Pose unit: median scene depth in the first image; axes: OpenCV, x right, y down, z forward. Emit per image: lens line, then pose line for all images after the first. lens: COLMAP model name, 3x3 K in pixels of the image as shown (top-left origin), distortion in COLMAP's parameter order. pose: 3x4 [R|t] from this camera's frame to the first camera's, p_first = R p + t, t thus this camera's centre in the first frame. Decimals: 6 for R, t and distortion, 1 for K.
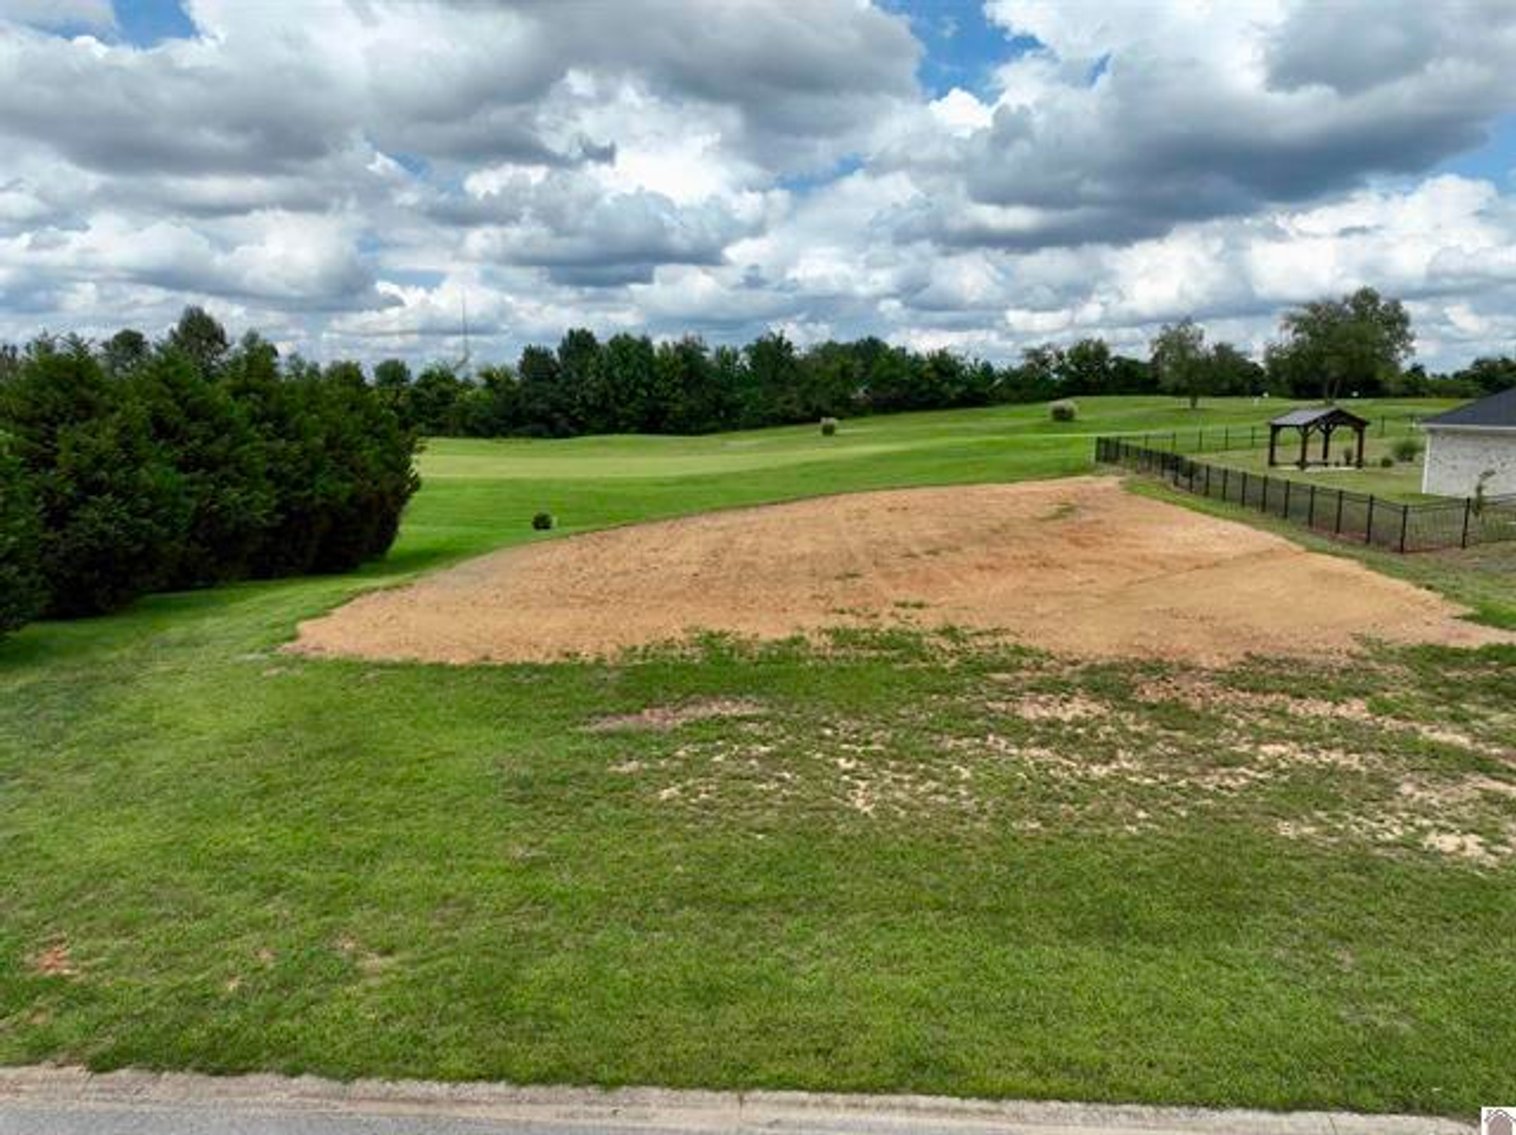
lens RADIAL K [[1065.5, 0, 760.0], [0, 1065.5, 554.1], [0, 0, 1]] dist [-0.003004, 0.017860]
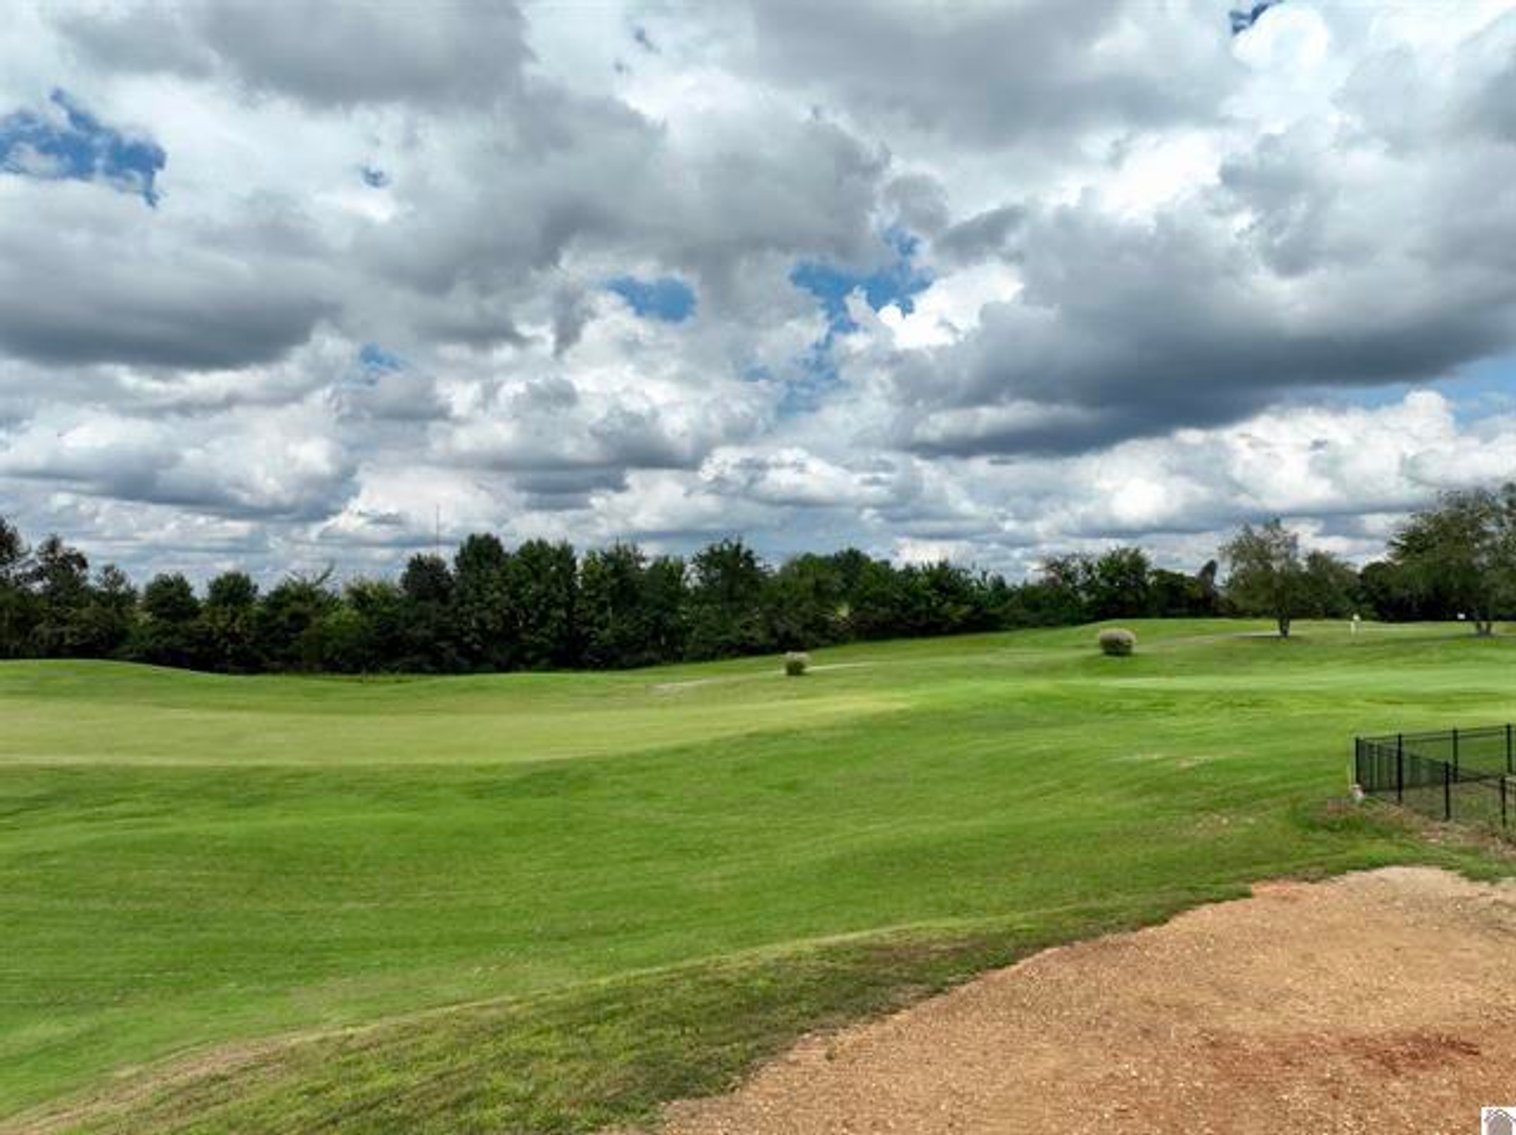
lens RADIAL K [[1065.5, 0, 760.0], [0, 1065.5, 554.1], [0, 0, 1]] dist [-0.003004, 0.017860]
pose [[0.999870, 0.000718, 0.016088, 0.023157], [0.002480, 0.980217, -0.197912, -0.040097], [-0.015912, 0.197926, 0.980088, 0.224303]]
